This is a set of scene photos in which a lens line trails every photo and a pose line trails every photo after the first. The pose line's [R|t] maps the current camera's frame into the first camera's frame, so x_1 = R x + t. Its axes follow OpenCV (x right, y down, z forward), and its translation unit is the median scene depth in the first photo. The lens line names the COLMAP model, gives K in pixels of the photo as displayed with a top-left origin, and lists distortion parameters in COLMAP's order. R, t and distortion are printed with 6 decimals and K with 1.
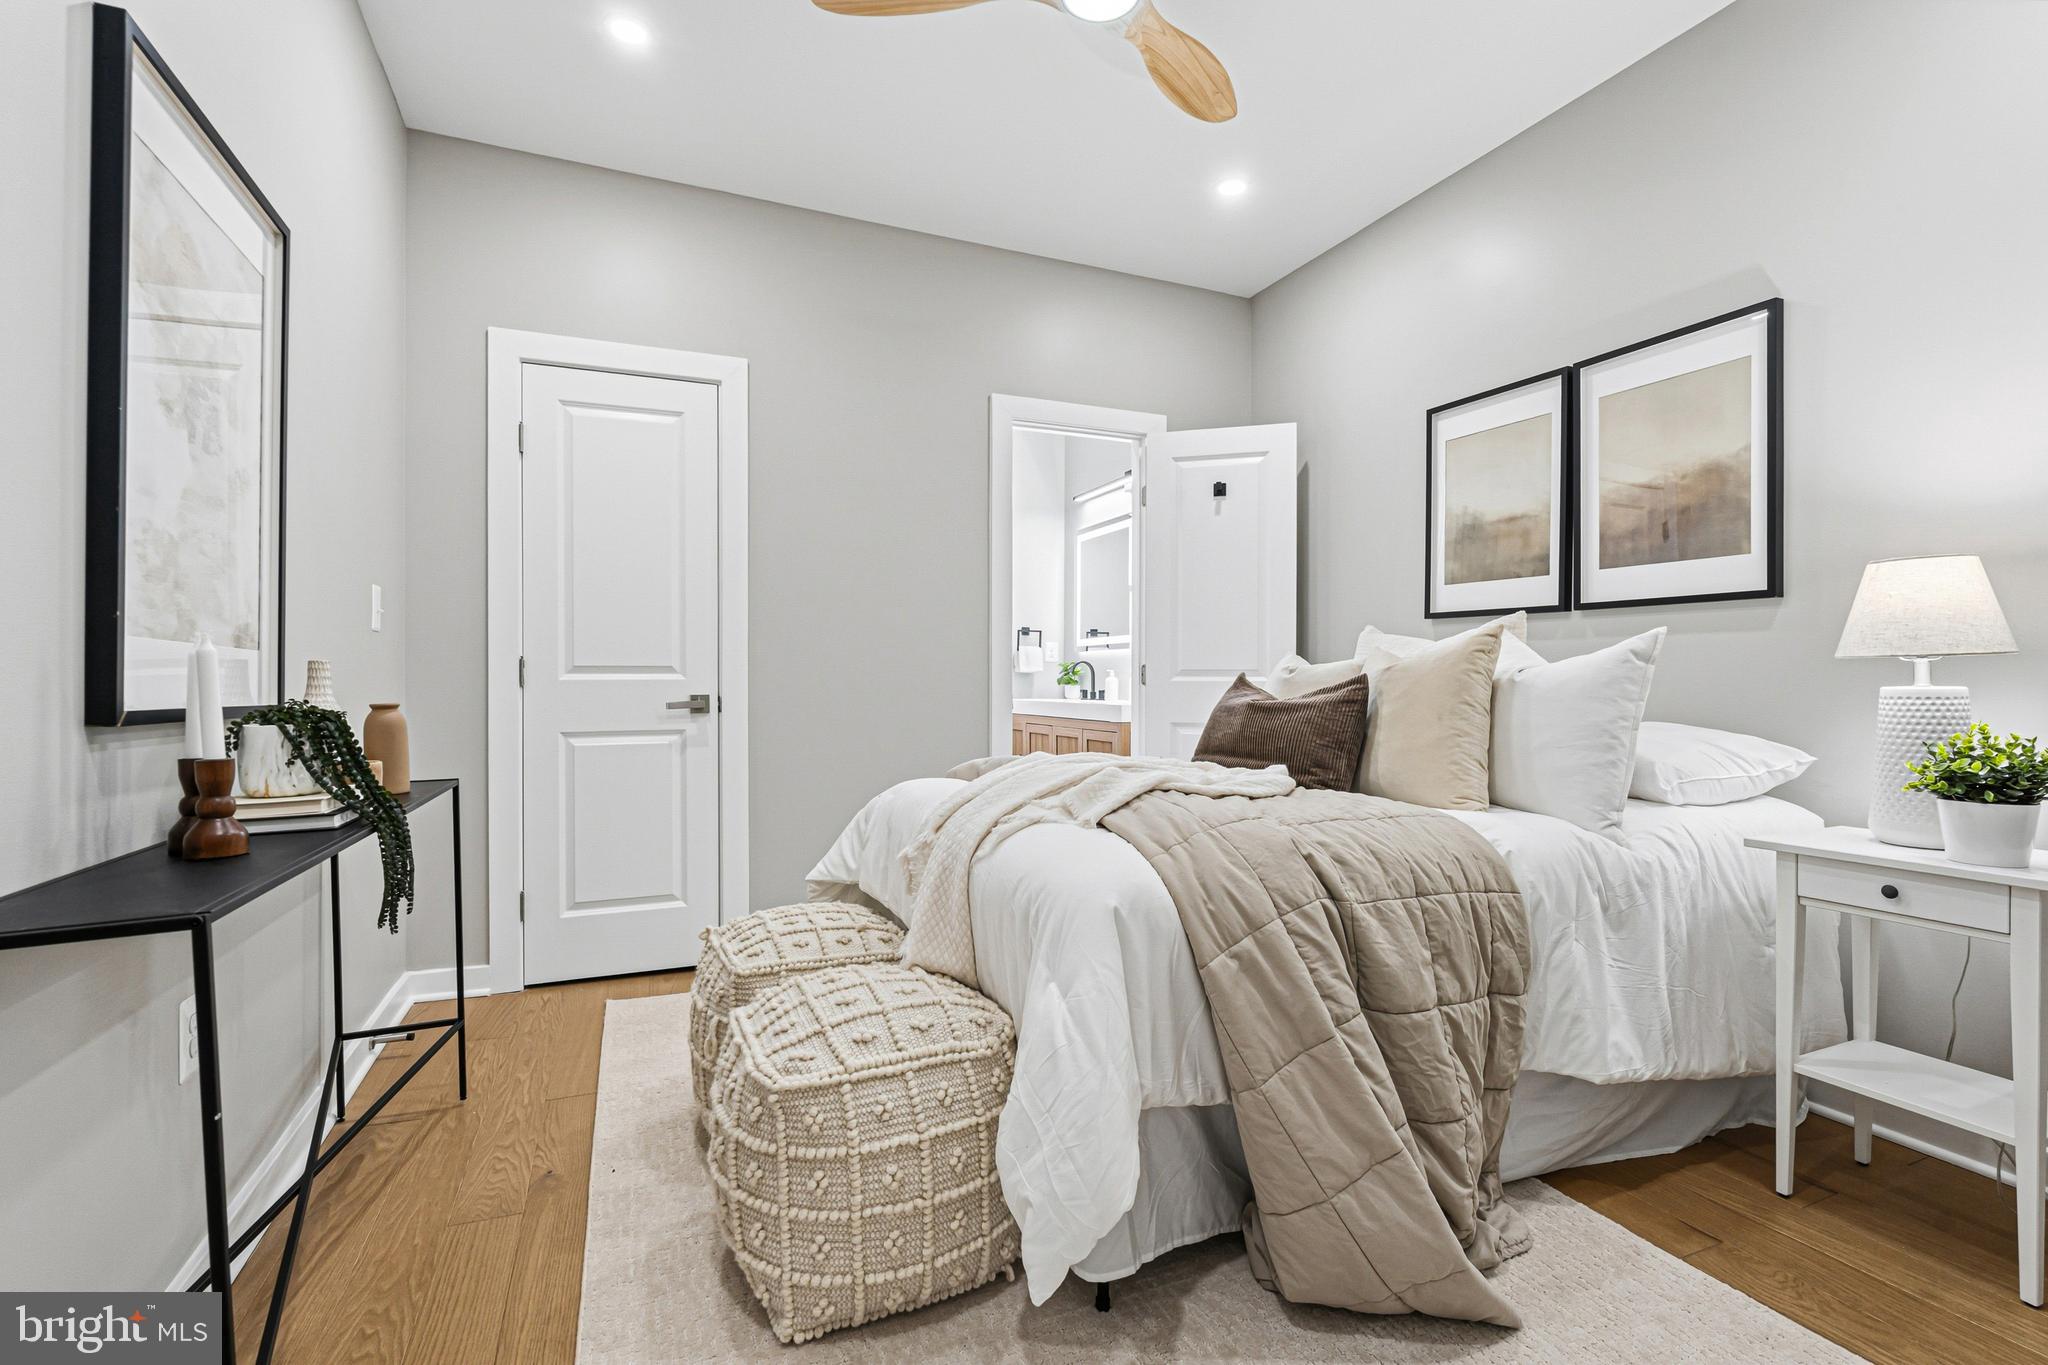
lens RADIAL K [[929.9, 0, 1024.8], [0, 929.9, 690.2], [0, 0, 1]] dist [-0.006762, 0.001224]
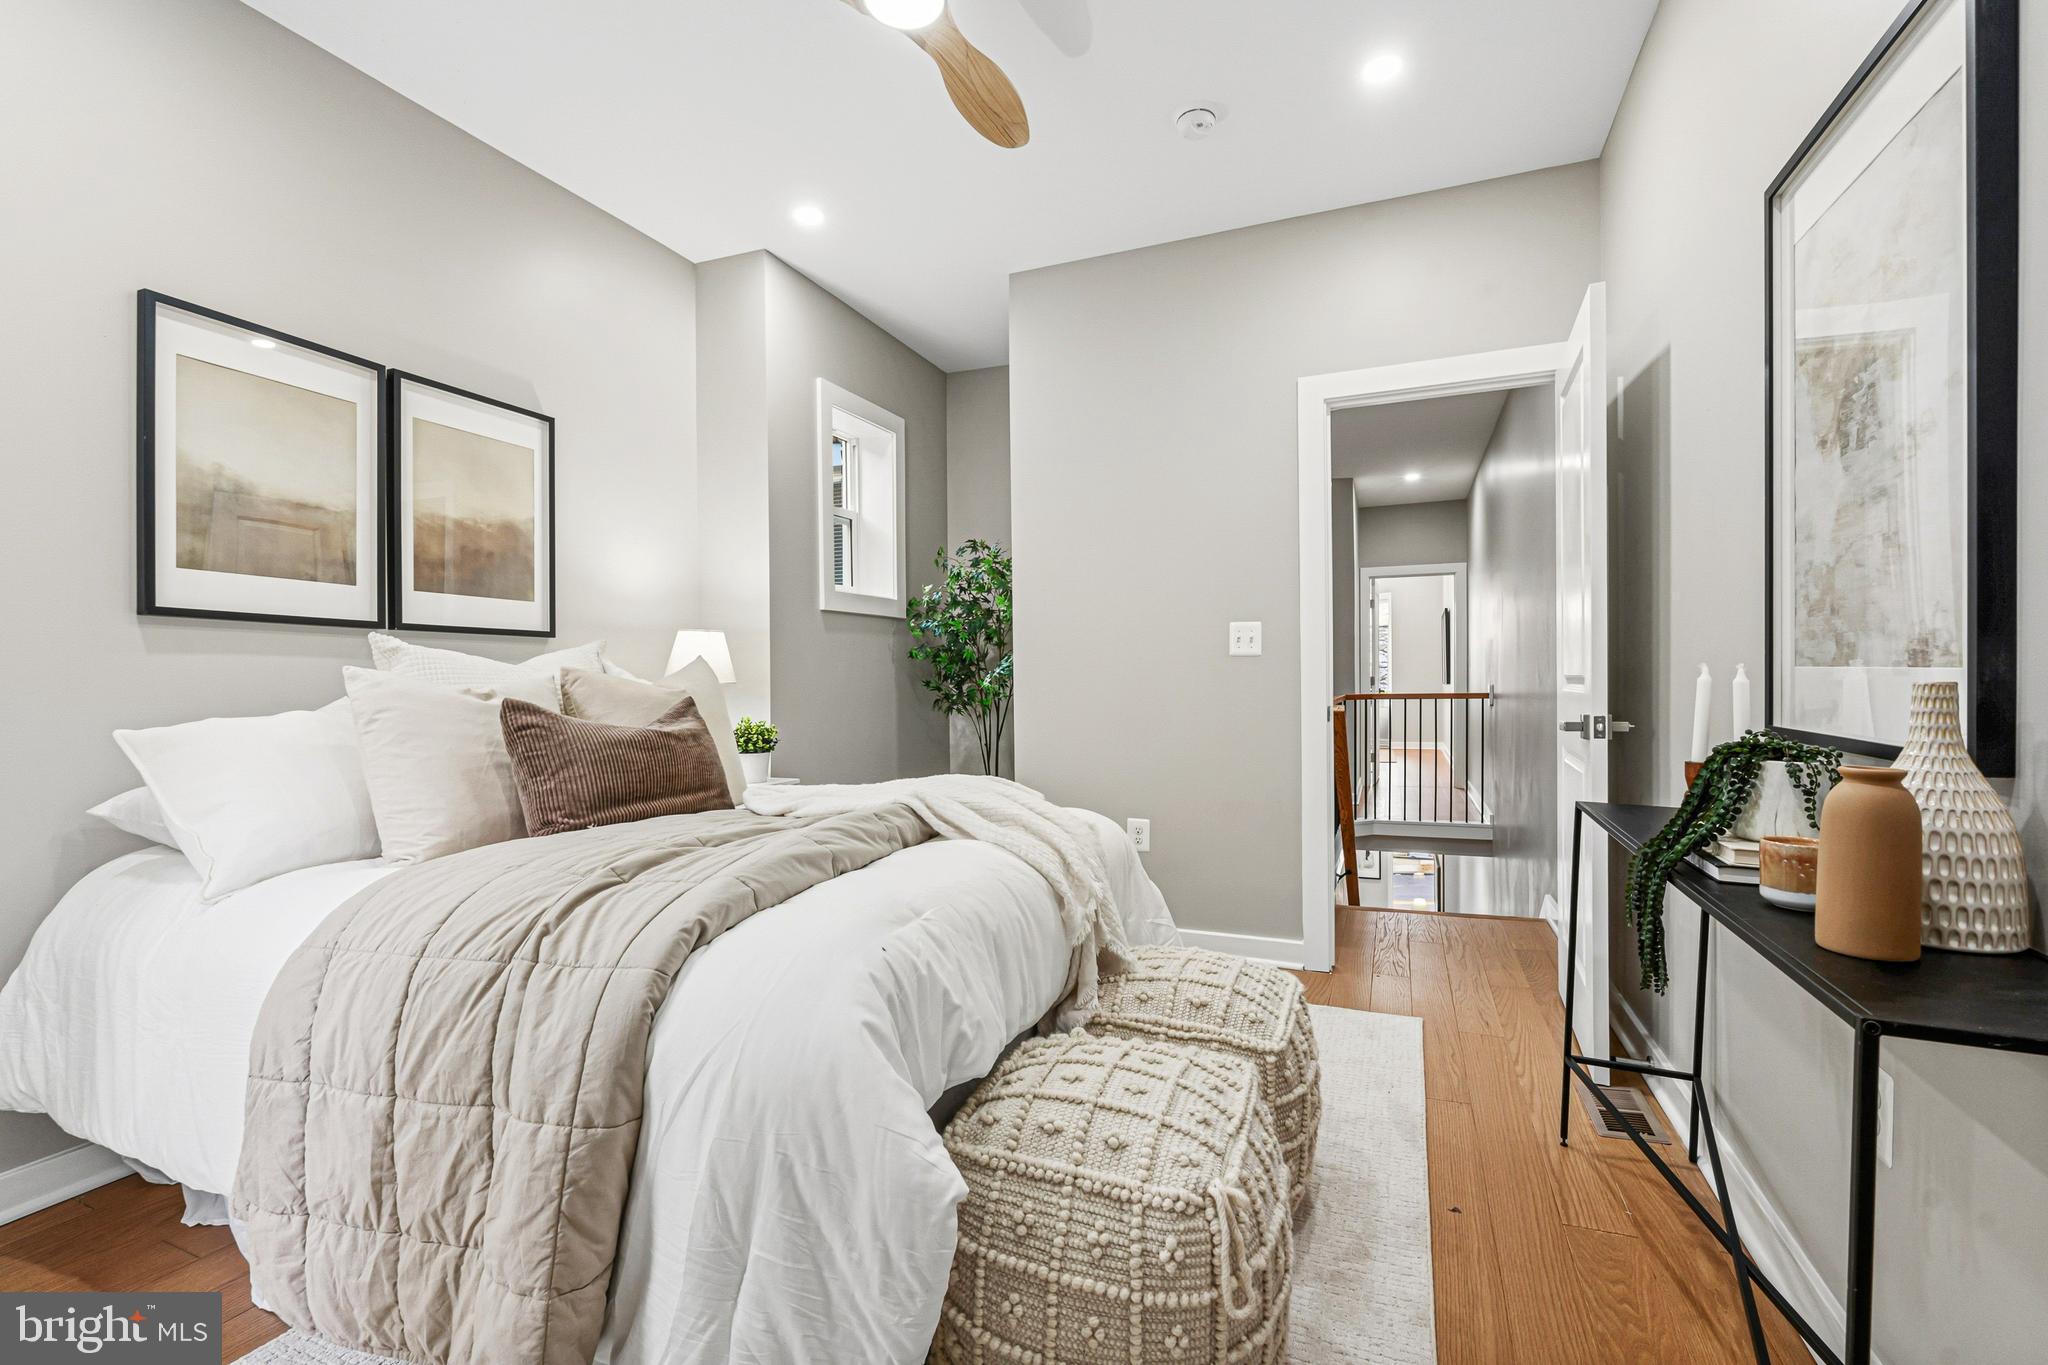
lens RADIAL K [[929.9, 0, 1022.5], [0, 929.9, 689.9], [0, 0, 1]] dist [-0.006762, 0.001224]
pose [[-0.705045, -0.002185, 0.709159, -0.539996], [0.015901, 0.999695, 0.018889, -0.032734], [-0.708984, 0.024594, -0.704796, 1.242493]]
